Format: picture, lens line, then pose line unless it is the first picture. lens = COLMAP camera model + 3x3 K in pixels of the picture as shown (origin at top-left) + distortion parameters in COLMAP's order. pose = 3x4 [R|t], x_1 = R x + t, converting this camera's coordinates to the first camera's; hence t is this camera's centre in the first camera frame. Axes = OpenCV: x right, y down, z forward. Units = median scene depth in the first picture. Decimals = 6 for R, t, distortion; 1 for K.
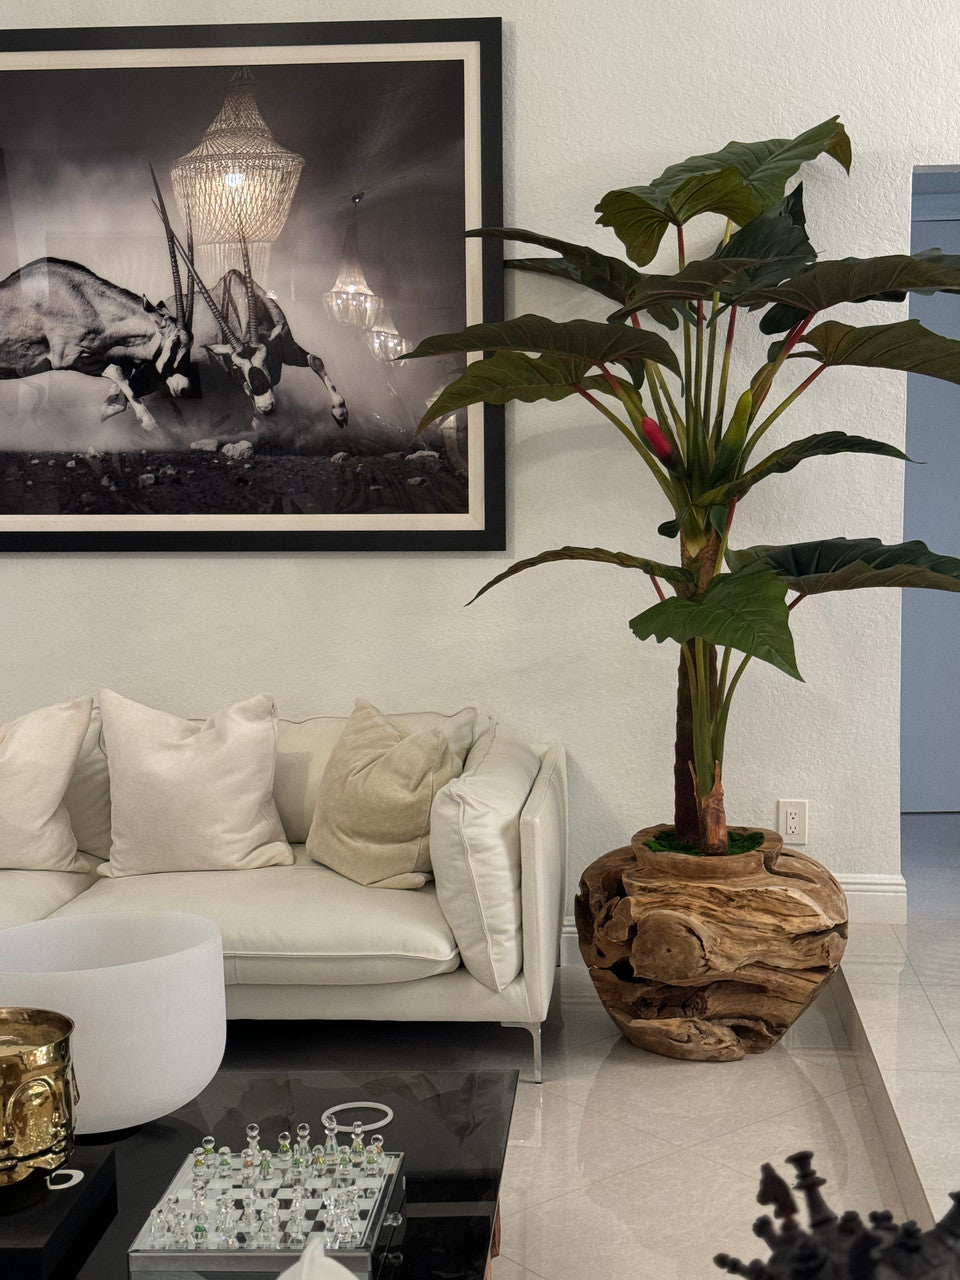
lens RADIAL K [[1792.1, 0, 487.4], [0, 1792.1, 641.2], [0, 0, 1]] dist [0.119353, 0.000000]
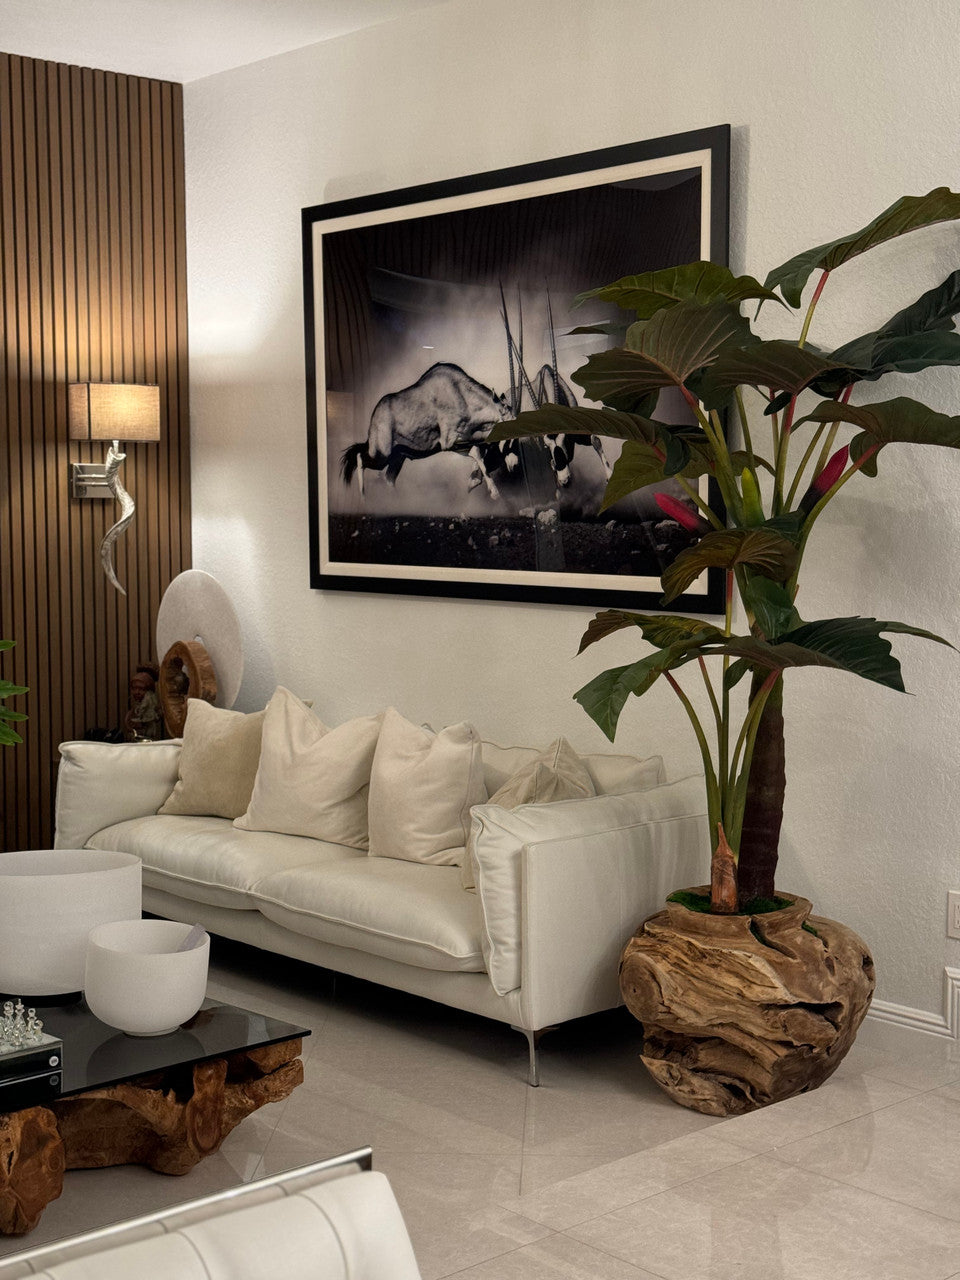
lens RADIAL K [[1792.1, 0, 483.2], [0, 1792.1, 642.5], [0, 0, 1]] dist [0.119353, 0.000000]
pose [[0.736689, 0.065057, -0.673095, 0.680155], [-0.086424, 0.996257, 0.001701, -0.025742], [0.670686, 0.056918, 0.739554, 0.126130]]
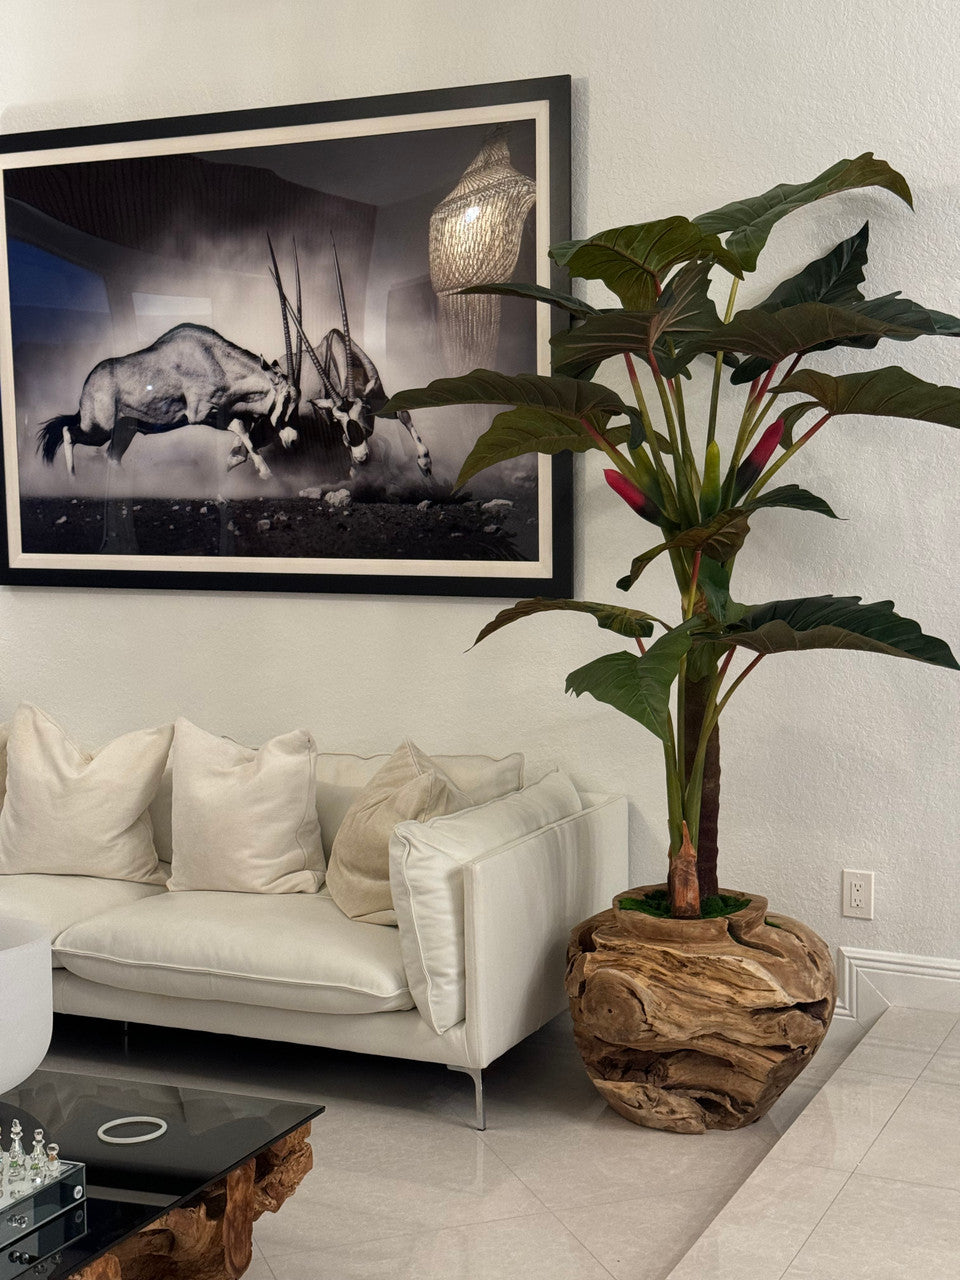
lens RADIAL K [[1792.1, 0, 478.3], [0, 1792.1, 638.8], [0, 0, 1]] dist [0.119353, 0.000000]
pose [[0.937463, 0.033342, -0.346483, 0.337101], [-0.041008, 0.999049, -0.014815, -0.012260], [0.345660, 0.028097, 0.937939, 0.044232]]
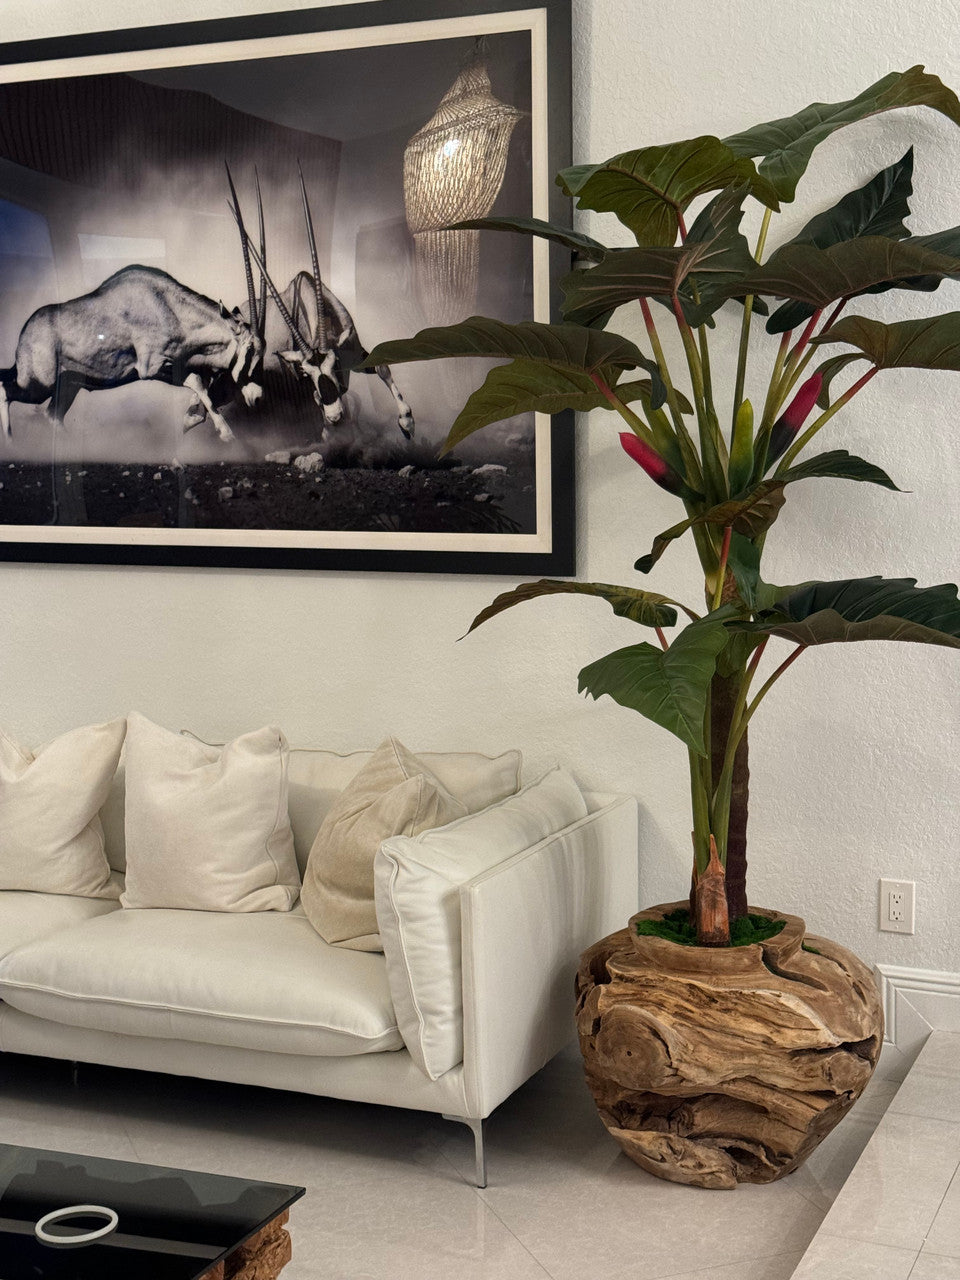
lens RADIAL K [[1792.1, 0, 492.2], [0, 1792.1, 643.2], [0, 0, 1]] dist [0.119353, 0.000000]
pose [[0.947298, 0.037393, -0.318164, 0.280338], [-0.035094, 0.999300, 0.012960, -0.029874], [0.318426, -0.001111, 0.947947, 0.150487]]
